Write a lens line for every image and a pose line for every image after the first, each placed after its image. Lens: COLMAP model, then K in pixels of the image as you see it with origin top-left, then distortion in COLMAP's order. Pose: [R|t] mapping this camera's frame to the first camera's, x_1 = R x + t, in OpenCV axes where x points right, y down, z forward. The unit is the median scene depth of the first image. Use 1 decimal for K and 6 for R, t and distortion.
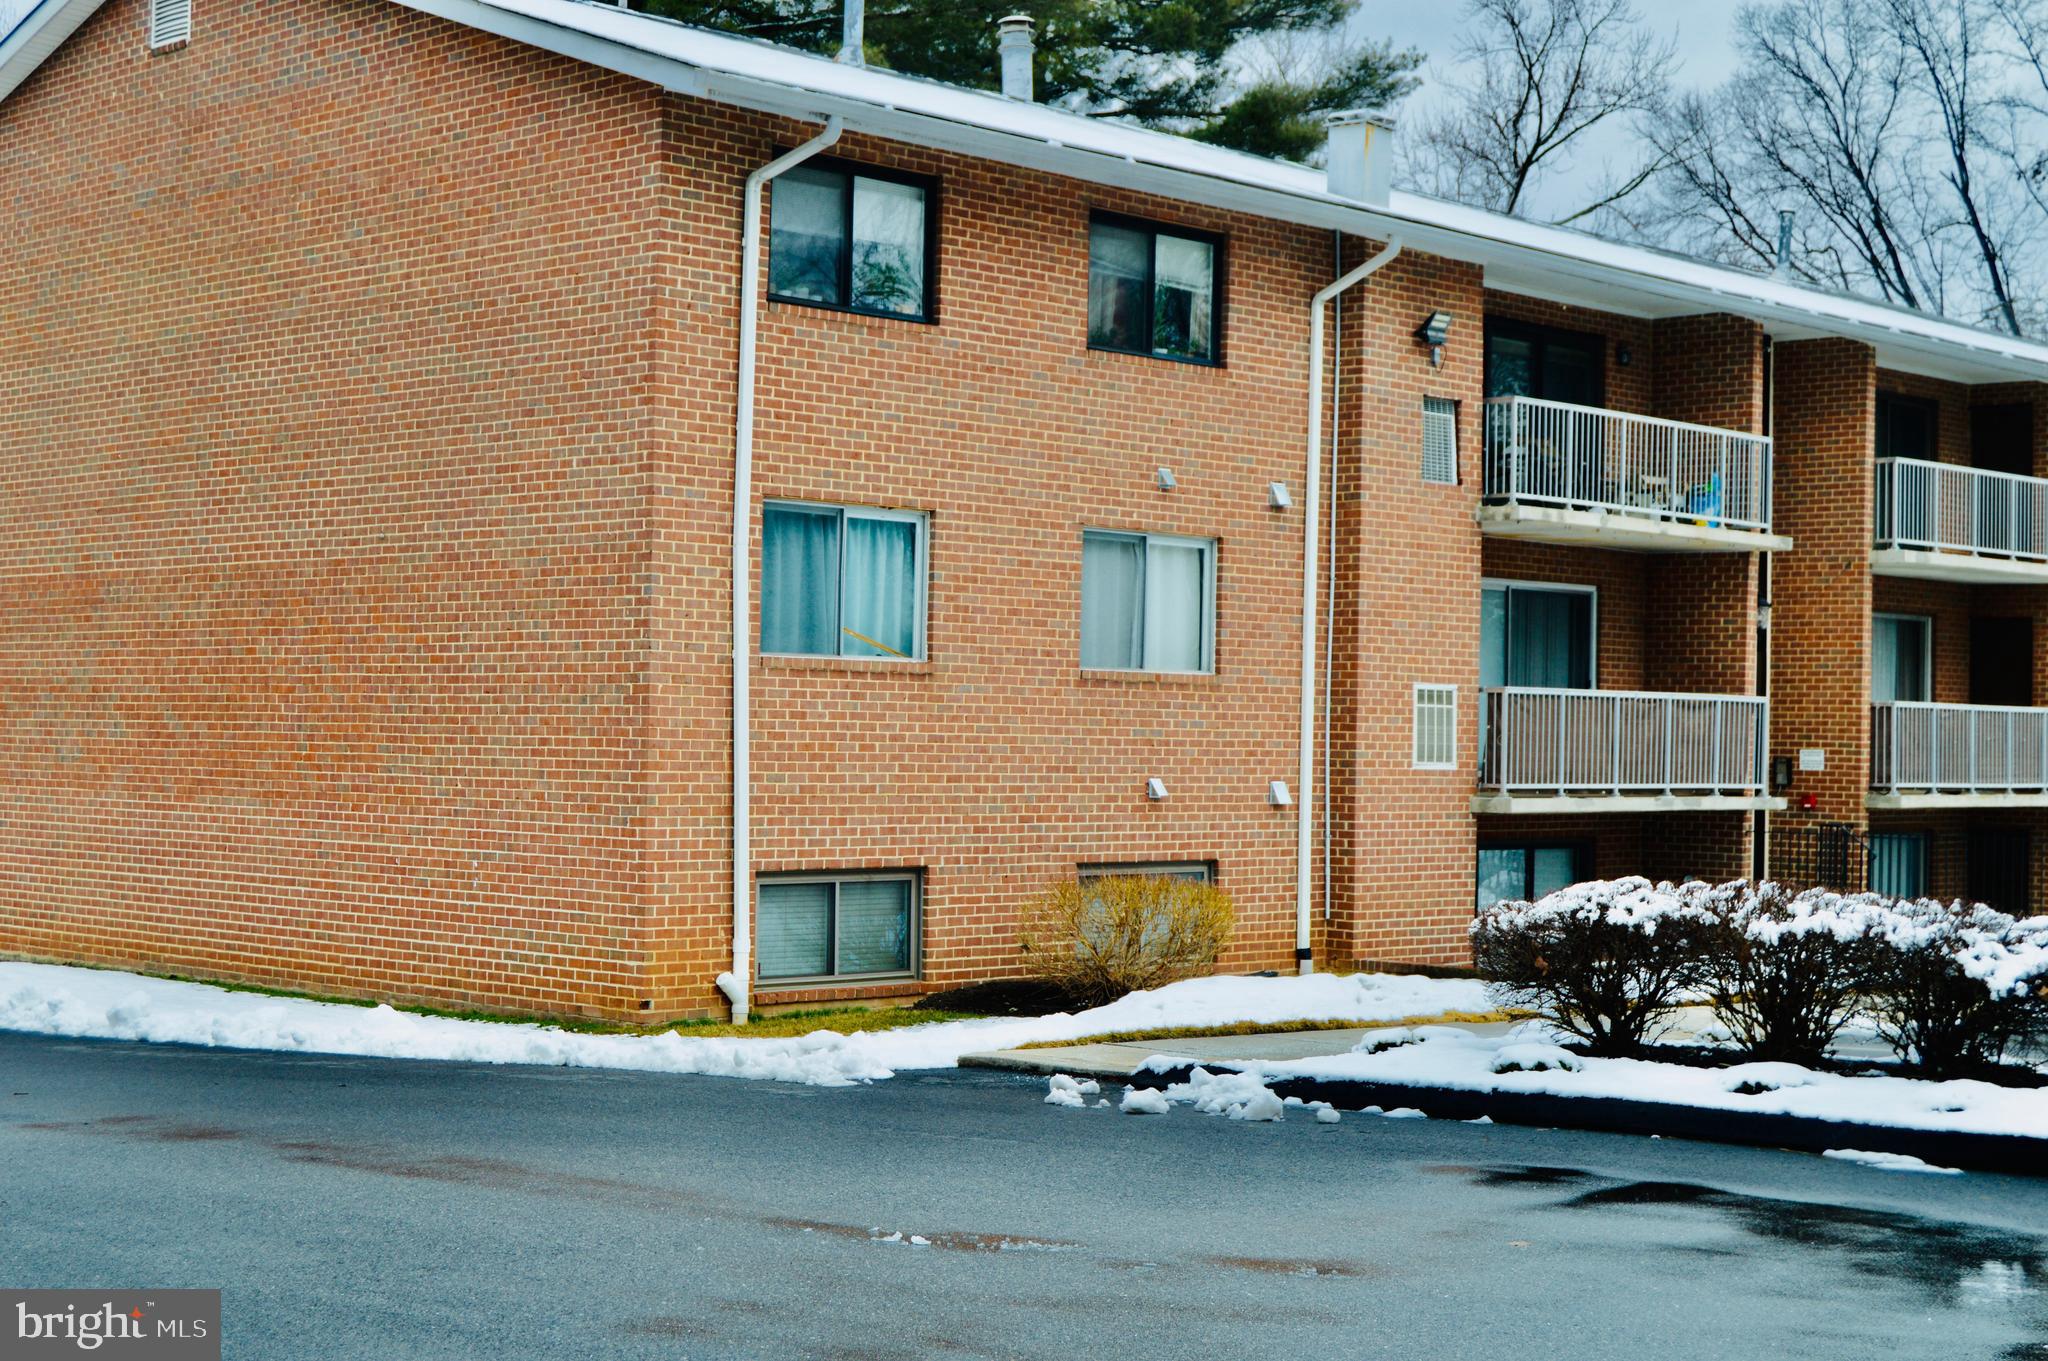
lens RADIAL K [[2991.5, 0, 1022.9], [0, 2991.5, 678.8], [0, 0, 1]] dist [-0.043944, 0.000000]
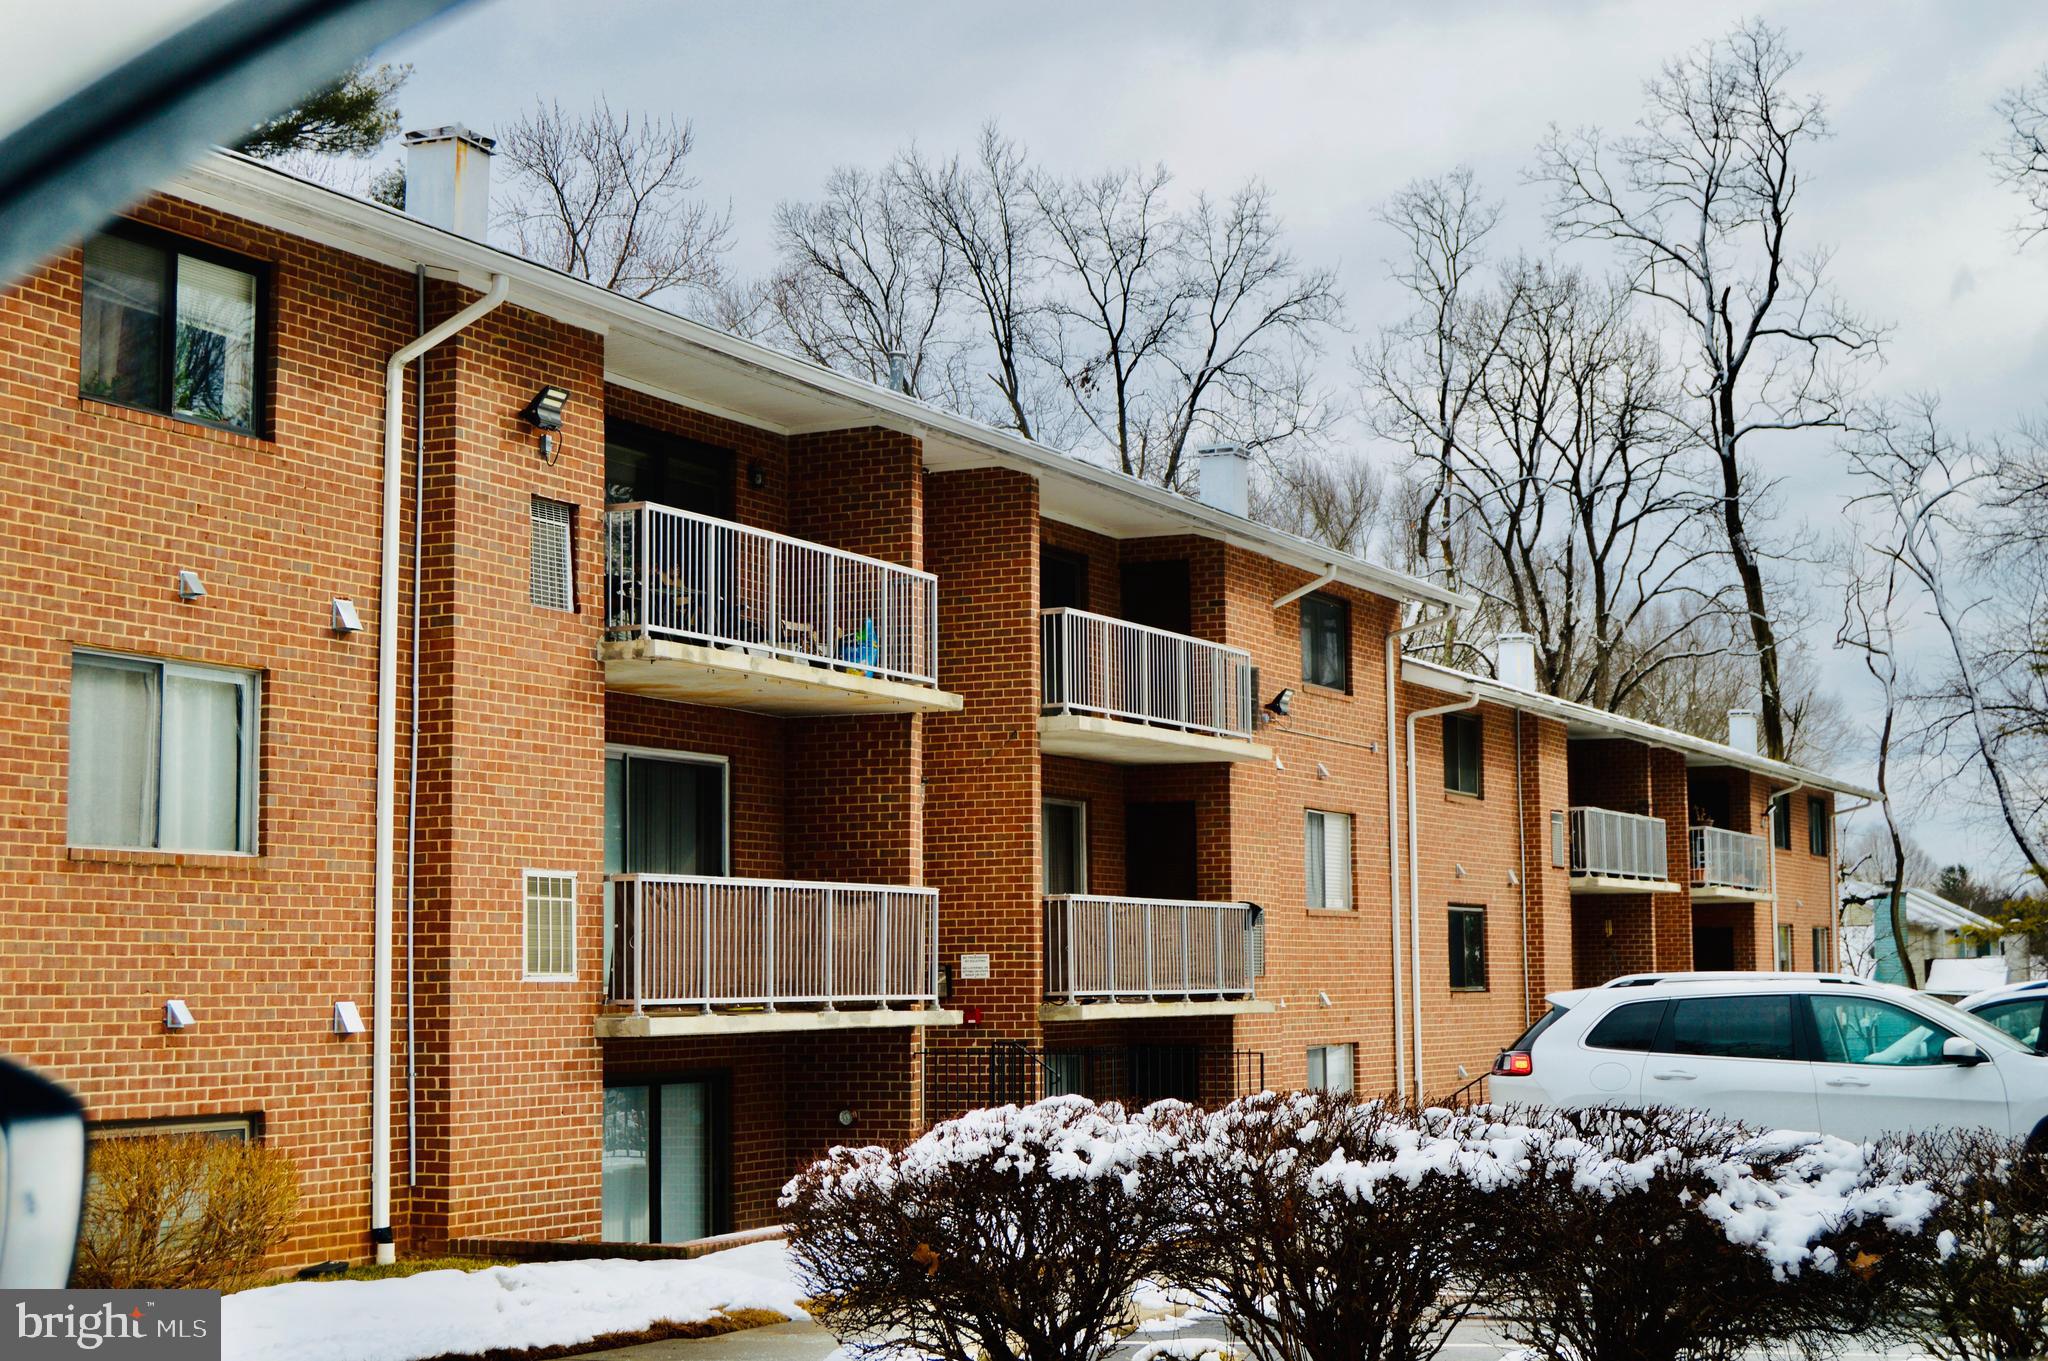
lens RADIAL K [[2991.5, 0, 1030.8], [0, 2991.5, 679.8], [0, 0, 1]] dist [-0.043944, 0.000000]
pose [[0.944306, 0.004948, 0.329033, 0.002263], [0.022382, 0.996606, -0.079222, 0.016780], [-0.328308, 0.082174, 0.940990, 0.237860]]
